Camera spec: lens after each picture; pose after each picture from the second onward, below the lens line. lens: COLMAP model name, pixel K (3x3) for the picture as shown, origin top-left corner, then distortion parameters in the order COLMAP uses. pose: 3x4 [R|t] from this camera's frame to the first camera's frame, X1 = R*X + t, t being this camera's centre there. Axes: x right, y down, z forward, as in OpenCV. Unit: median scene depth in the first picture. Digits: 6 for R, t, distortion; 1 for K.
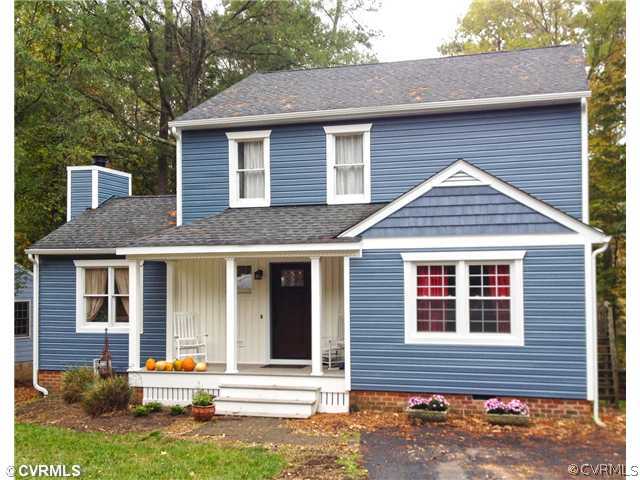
lens RADIAL K [[761.4, 0, 320.2], [0, 761.4, 245.2], [0, 0, 1]] dist [0.079500, 0.000000]
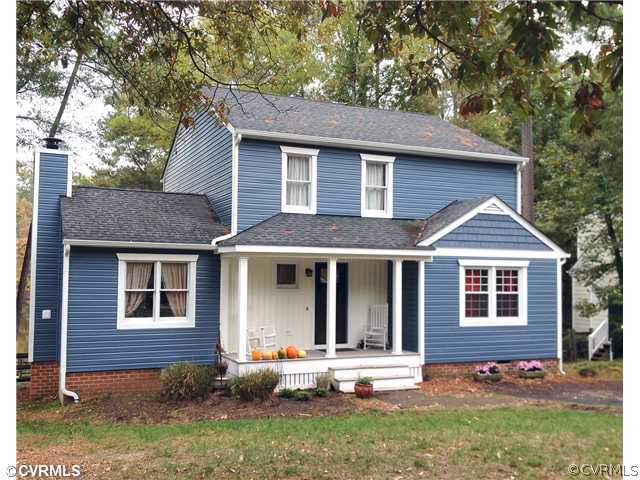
lens RADIAL K [[664.6, 0, 319.9], [0, 664.6, 234.9], [0, 0, 1]] dist [0.068995, 0.000000]
pose [[0.754767, 0.055941, 0.653603, -0.851041], [-0.044306, 0.998429, -0.034290, 0.017935], [-0.654495, -0.003078, 0.756060, 0.263532]]
